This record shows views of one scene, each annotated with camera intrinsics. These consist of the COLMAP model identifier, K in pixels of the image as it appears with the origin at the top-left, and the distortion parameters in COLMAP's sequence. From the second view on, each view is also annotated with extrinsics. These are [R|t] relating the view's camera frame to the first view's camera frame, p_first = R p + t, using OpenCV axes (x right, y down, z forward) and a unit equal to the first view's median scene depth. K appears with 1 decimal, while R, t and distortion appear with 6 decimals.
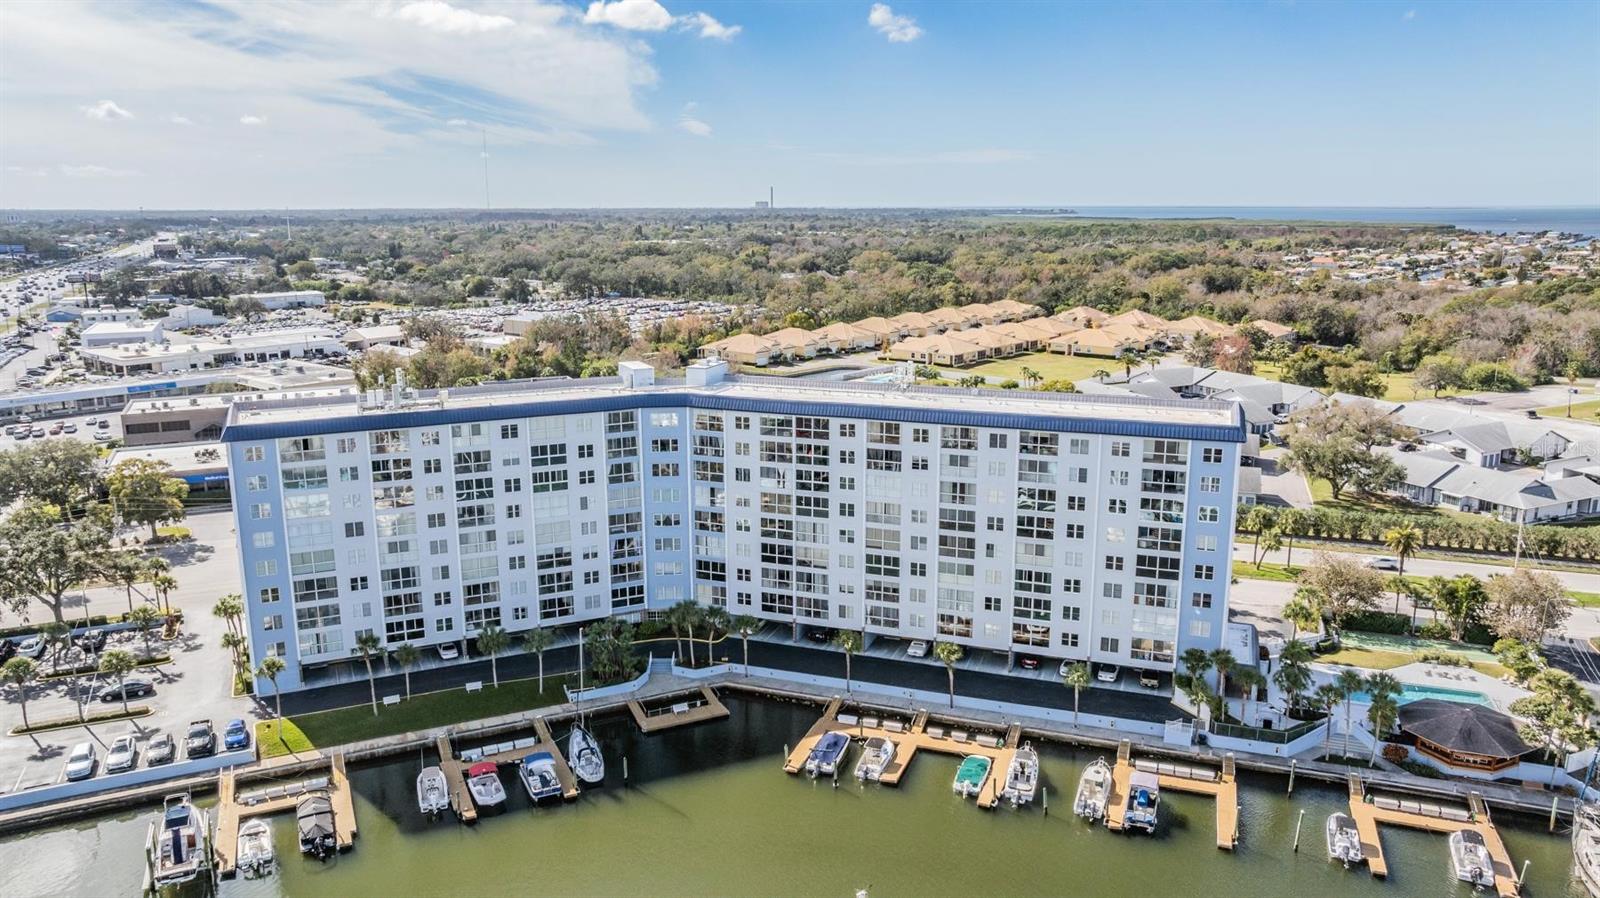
lens RADIAL K [[1120.8, 0, 800.5], [0, 1120.8, 448.2], [0, 0, 1]] dist [-0.008627, -0.007190]
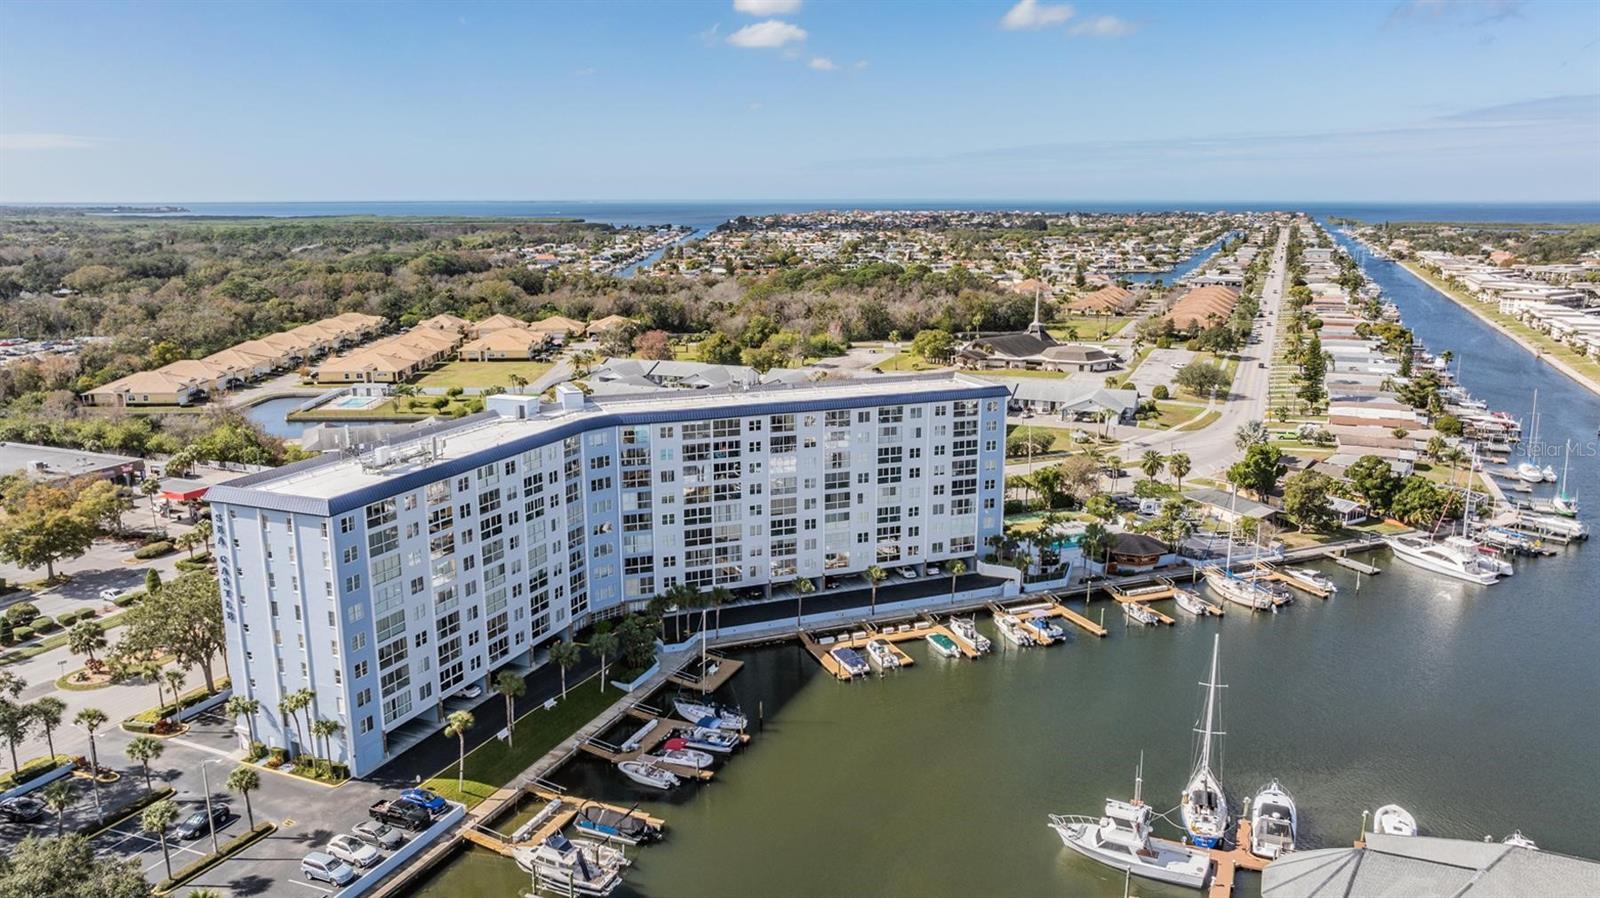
lens RADIAL K [[1120.8, 0, 808.6], [0, 1120.8, 448.2], [0, 0, 1]] dist [-0.008627, -0.007190]
pose [[0.746546, -0.143896, 0.649587, -0.734166], [0.142883, 0.988227, 0.054701, -0.050982], [-0.649811, 0.051978, 0.758317, 0.008121]]
